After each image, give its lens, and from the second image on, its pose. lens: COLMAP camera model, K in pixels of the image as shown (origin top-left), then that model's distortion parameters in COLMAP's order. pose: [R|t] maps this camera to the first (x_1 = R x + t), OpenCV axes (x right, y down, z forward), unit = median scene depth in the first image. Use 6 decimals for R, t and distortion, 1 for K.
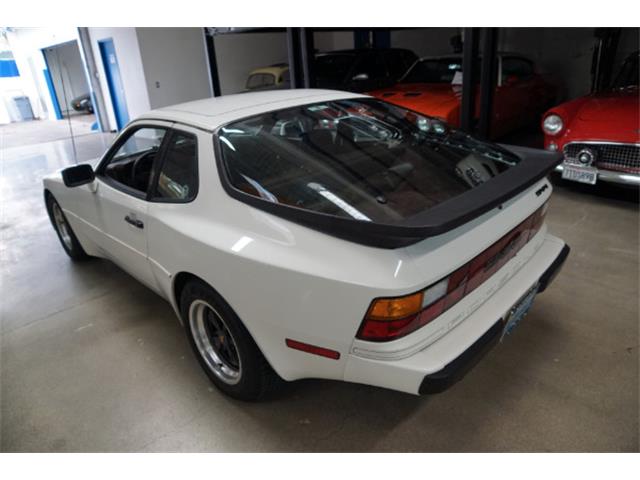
lens RADIAL K [[438.5, 0, 321.3], [0, 438.5, 243.8], [0, 0, 1]] dist [-0.141508, 0.104879]
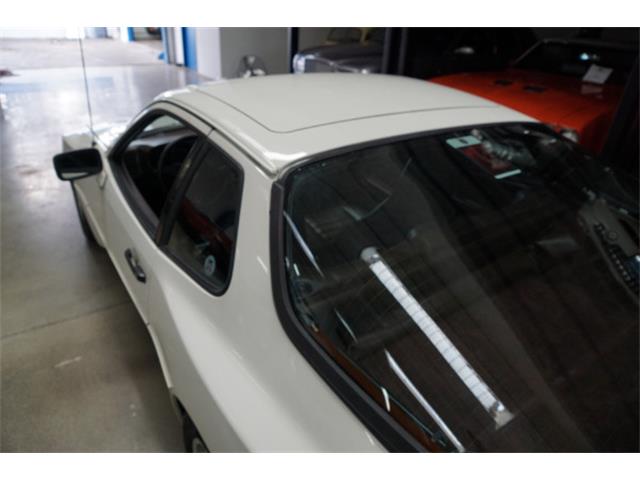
lens RADIAL K [[435.3, 0, 318.9], [0, 435.3, 243.1], [0, 0, 1]] dist [-0.126050, 0.078700]
pose [[0.976325, 0.192335, -0.098978, -0.037028], [-0.181030, 0.976987, 0.112802, -0.069923], [0.118396, -0.092214, 0.988675, 0.134153]]
